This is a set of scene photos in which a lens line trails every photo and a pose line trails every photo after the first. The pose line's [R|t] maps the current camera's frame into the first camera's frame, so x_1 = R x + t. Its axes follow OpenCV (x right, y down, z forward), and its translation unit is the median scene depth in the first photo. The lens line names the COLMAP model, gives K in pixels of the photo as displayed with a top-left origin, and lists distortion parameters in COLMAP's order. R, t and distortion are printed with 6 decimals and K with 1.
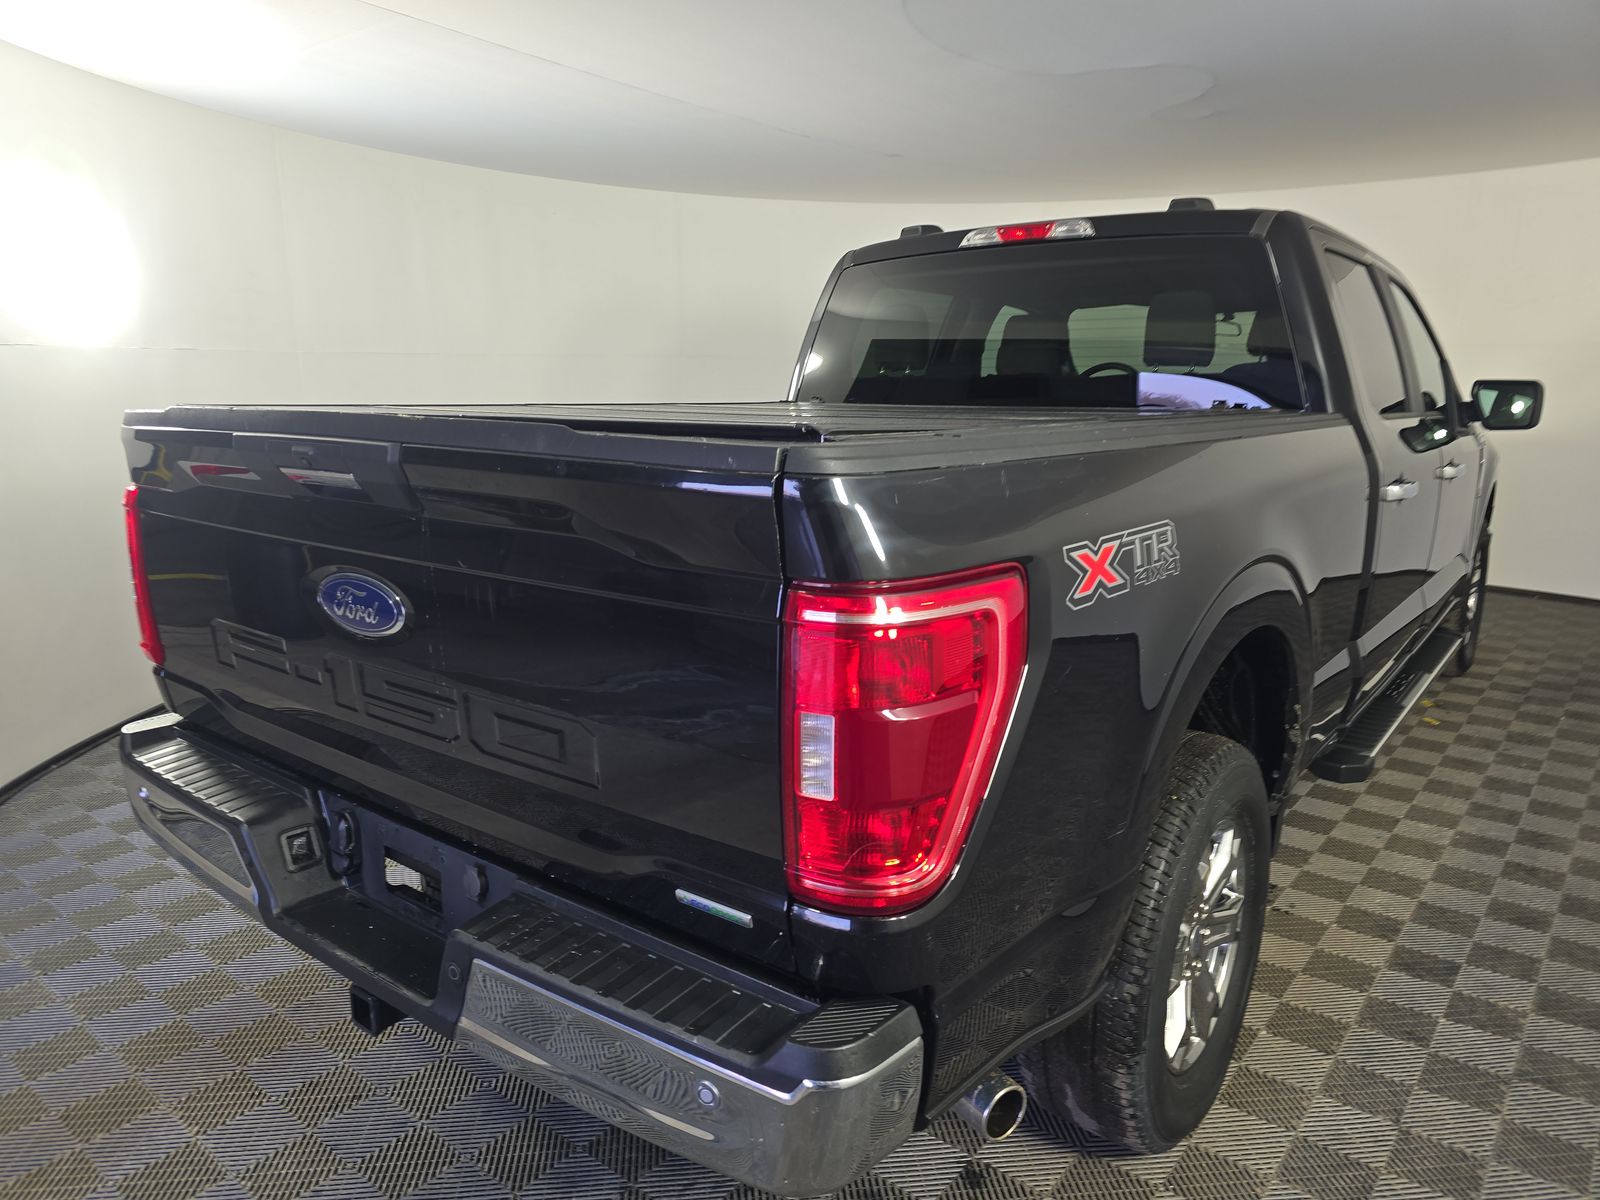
lens RADIAL K [[1037.7, 0, 800.0], [0, 1037.7, 600.0], [0, 0, 1]] dist [0.028652, -0.001512]
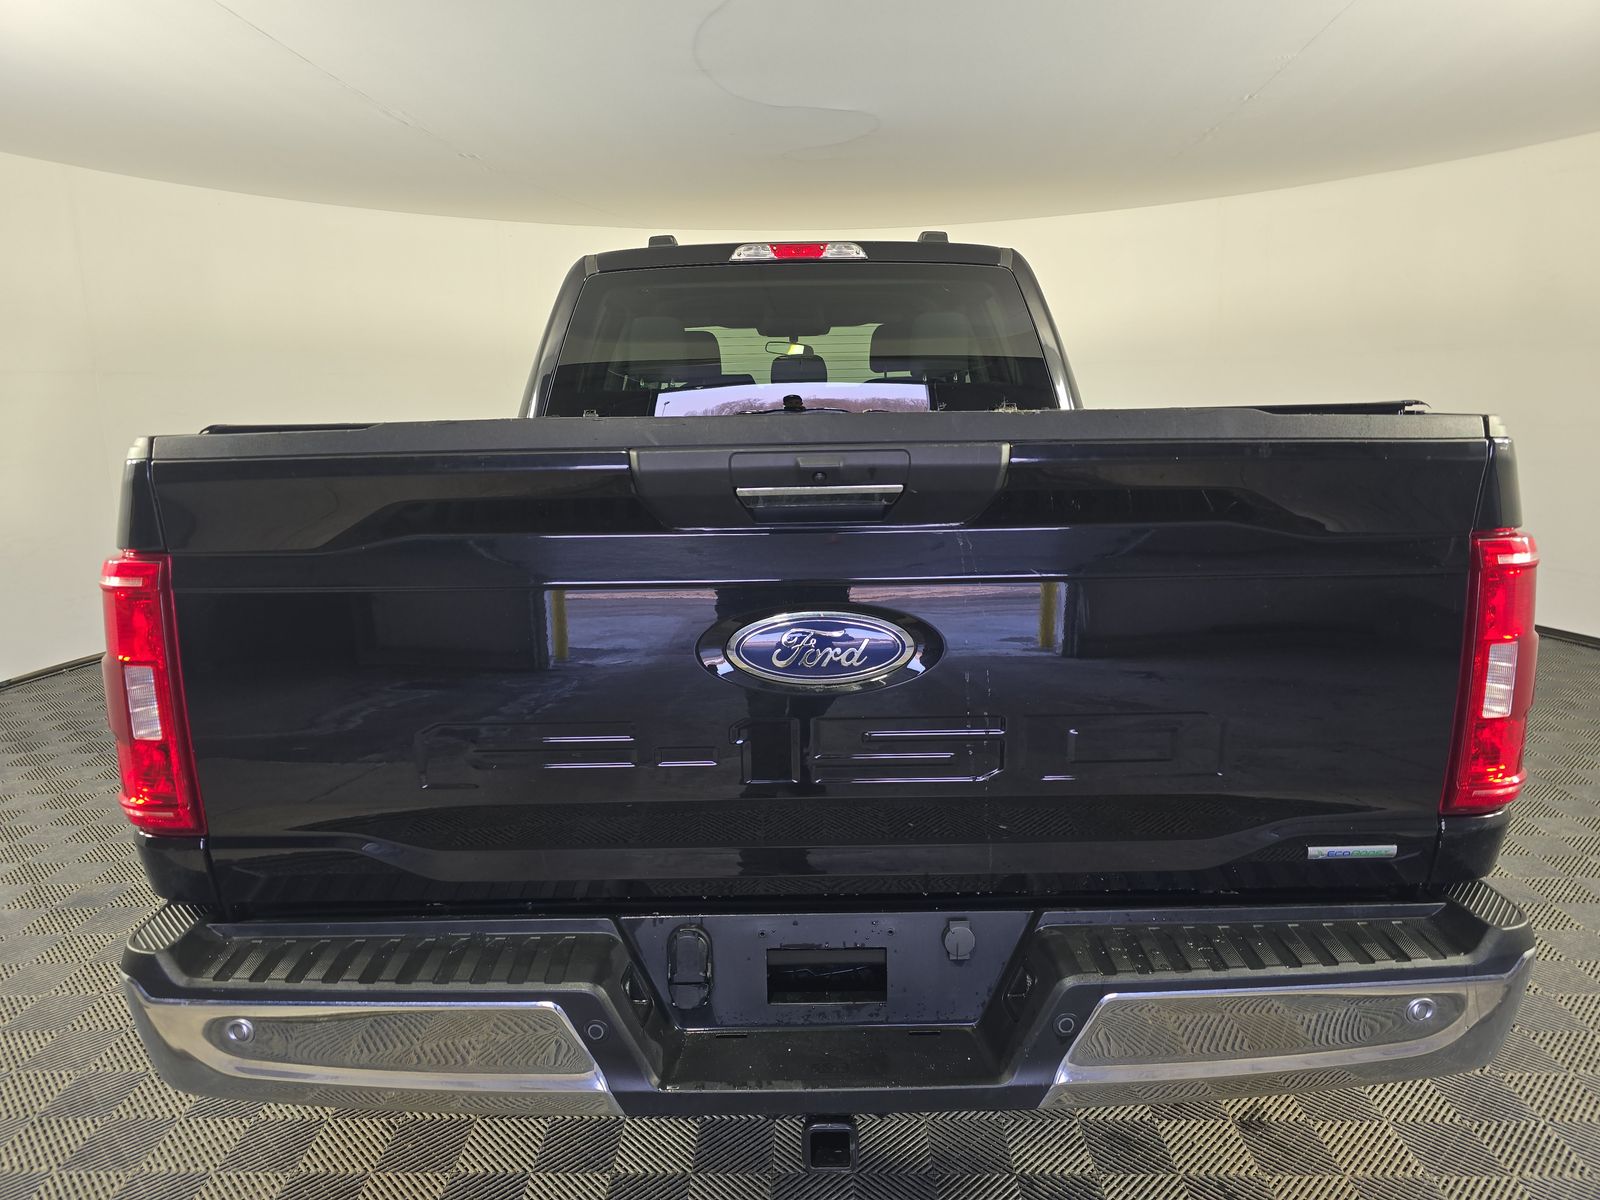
lens RADIAL K [[1037.7, 0, 800.0], [0, 1037.7, 600.0], [0, 0, 1]] dist [0.028652, -0.001512]
pose [[0.802924, -0.124813, 0.582868, -0.450896], [0.138251, 0.990162, 0.021582, -0.026233], [-0.579827, 0.063253, 0.812280, 0.170294]]
